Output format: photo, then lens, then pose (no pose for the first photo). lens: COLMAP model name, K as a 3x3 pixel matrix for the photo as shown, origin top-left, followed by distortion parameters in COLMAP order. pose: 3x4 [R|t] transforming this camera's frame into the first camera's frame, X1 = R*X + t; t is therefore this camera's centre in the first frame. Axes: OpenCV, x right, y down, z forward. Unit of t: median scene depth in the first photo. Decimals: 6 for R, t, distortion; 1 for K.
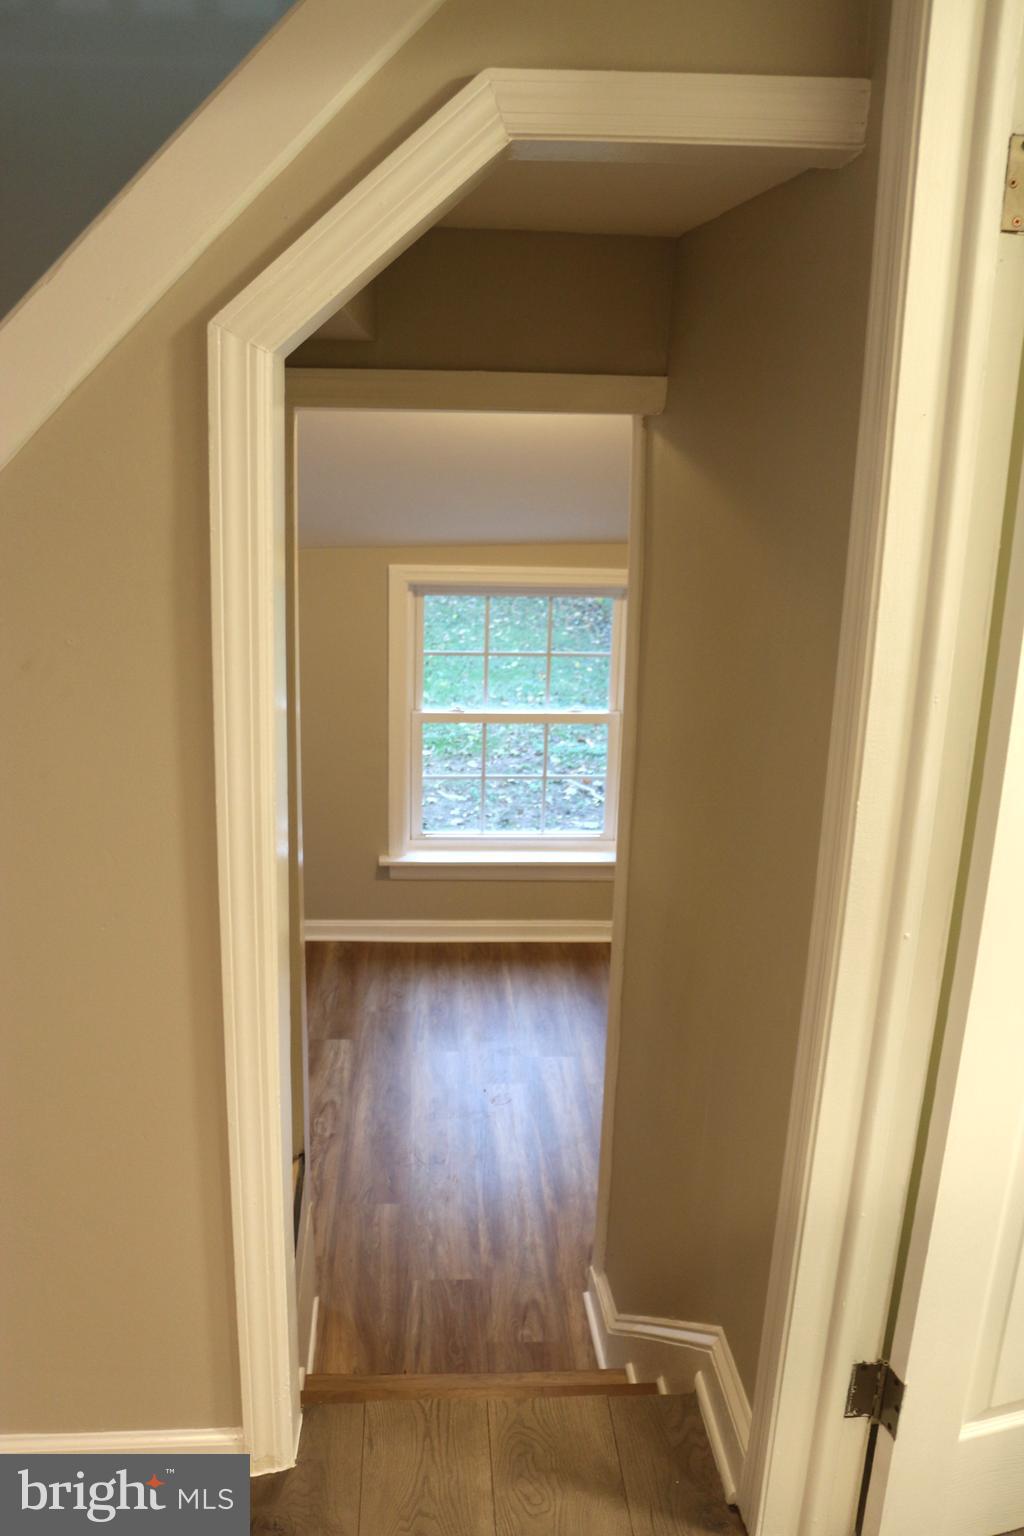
lens RADIAL K [[1356.1, 0, 508.1], [0, 1356.1, 764.3], [0, 0, 1]] dist [-0.085728, 0.054010]
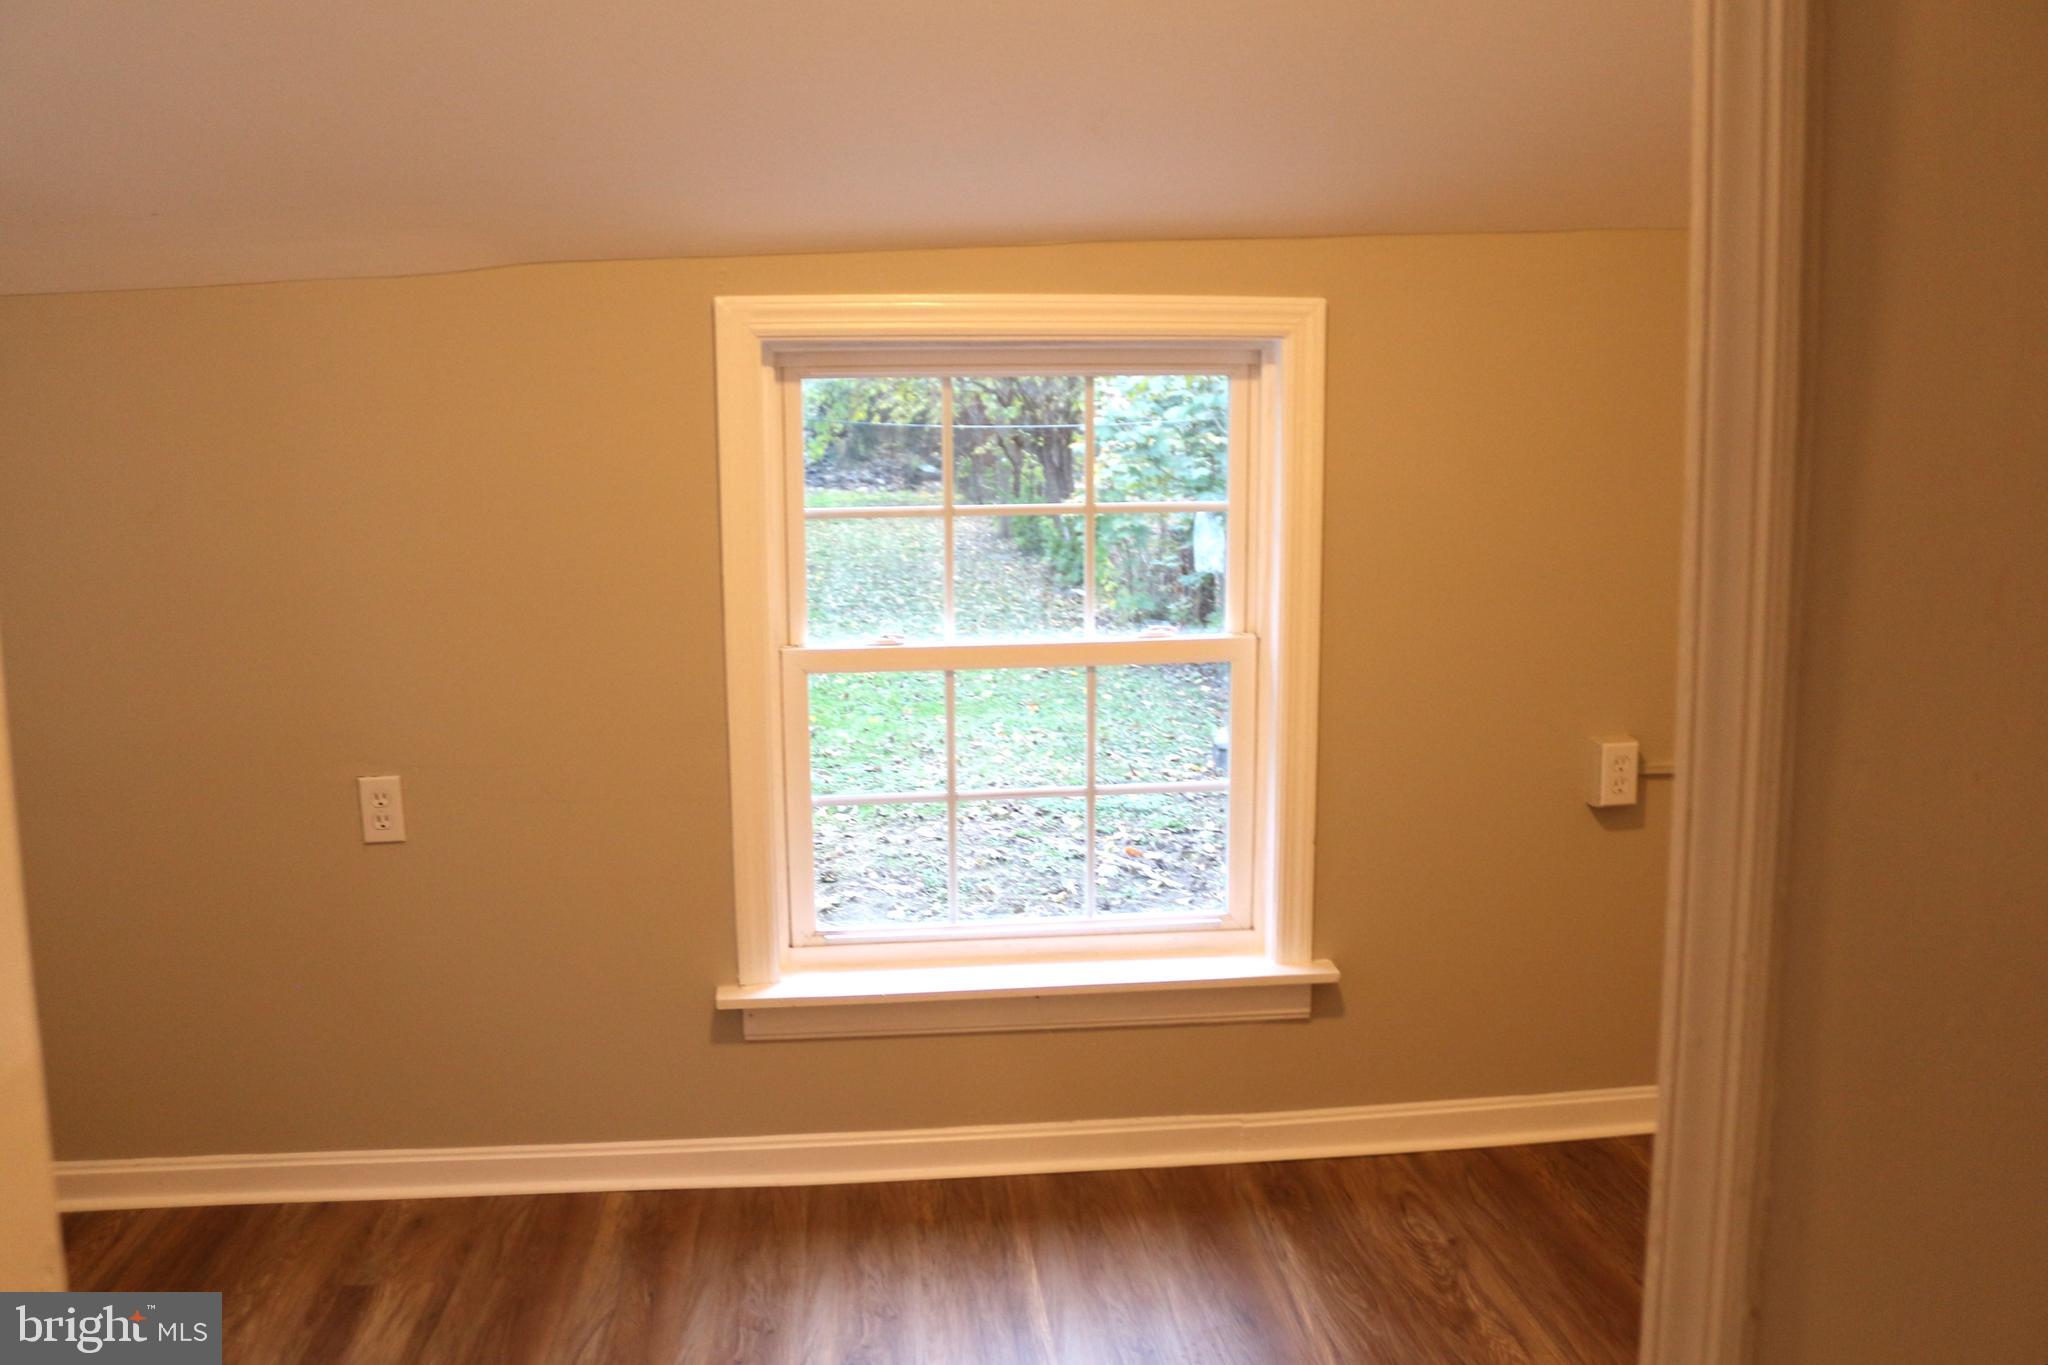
lens RADIAL K [[1808.1, 0, 1031.4], [0, 1808.1, 696.0], [0, 0, 1]] dist [-0.085728, 0.054010]
pose [[0.998550, -0.039844, 0.036207, -0.012315], [0.043473, 0.993447, -0.105702, 0.040069], [-0.031758, 0.107123, 0.993738, 0.413999]]
